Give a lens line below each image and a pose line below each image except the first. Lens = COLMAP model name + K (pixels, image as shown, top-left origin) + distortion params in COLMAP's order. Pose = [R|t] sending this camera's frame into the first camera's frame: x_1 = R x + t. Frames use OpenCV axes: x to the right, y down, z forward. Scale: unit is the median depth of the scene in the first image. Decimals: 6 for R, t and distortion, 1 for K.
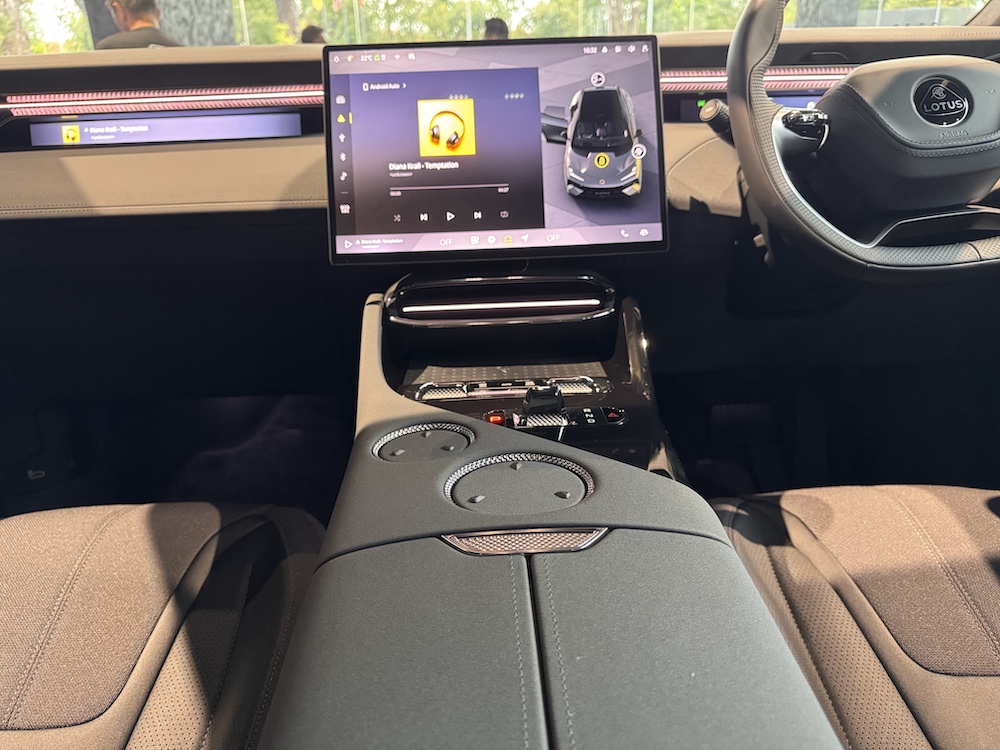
lens RADIAL K [[709.4, 0, 503.6], [0, 709.4, 385.3], [0, 0, 1]] dist [0.070200, -0.105571]
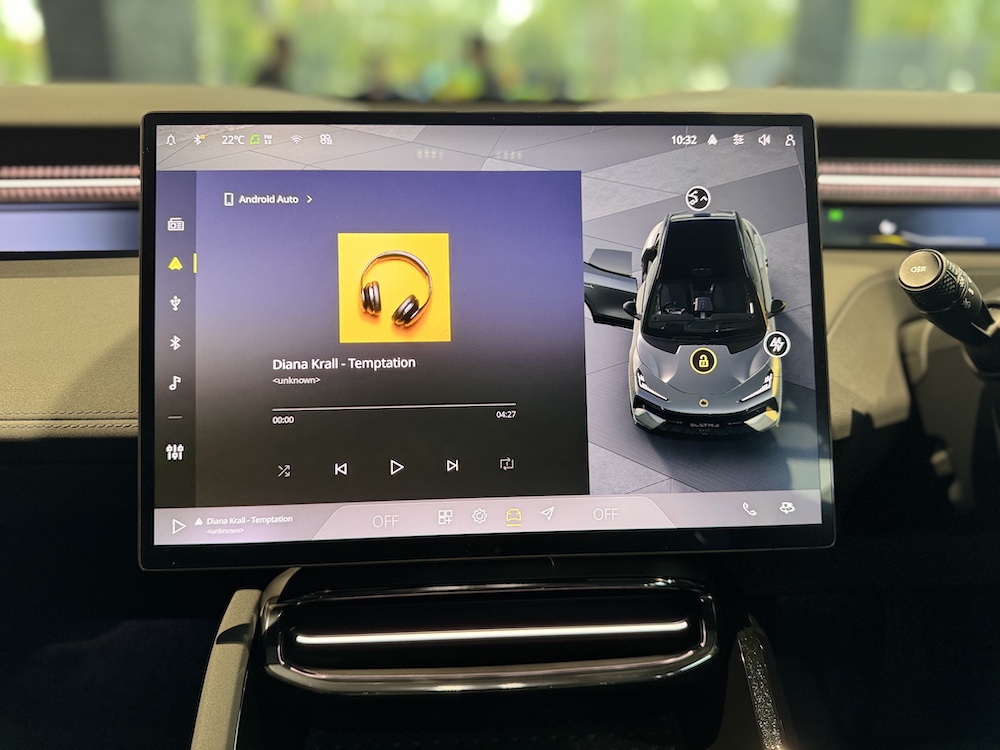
lens RADIAL K [[709.4, 0, 499.5], [0, 709.4, 379.2], [0, 0, 1]] dist [0.070200, -0.105571]
pose [[0.999130, 0.024916, 0.033435, -0.021707], [-0.024383, 0.999570, -0.016260, -0.290286], [-0.033826, 0.015430, 0.999309, 0.507321]]
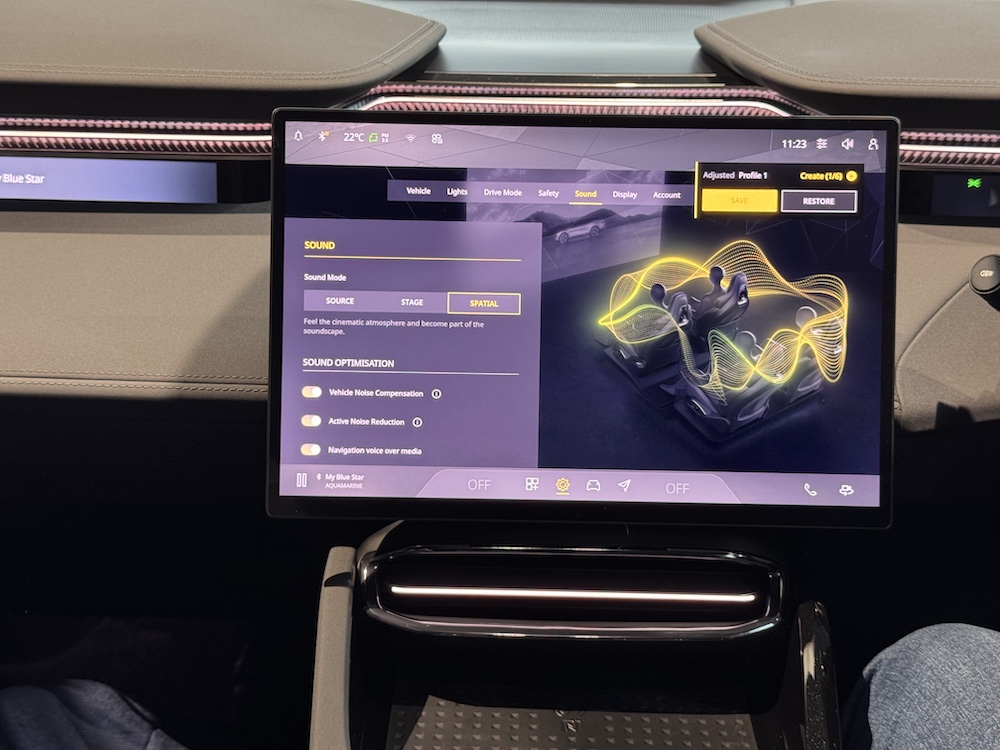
lens RADIAL K [[1428.9, 0, 497.1], [0, 1428.9, 379.5], [0, 0, 1]] dist [0.113473, 0.000000]
pose [[0.997606, 0.063161, -0.028169, -0.040930], [-0.062047, 0.997319, 0.038803, -0.323226], [0.030544, -0.036962, 0.998850, -0.089369]]
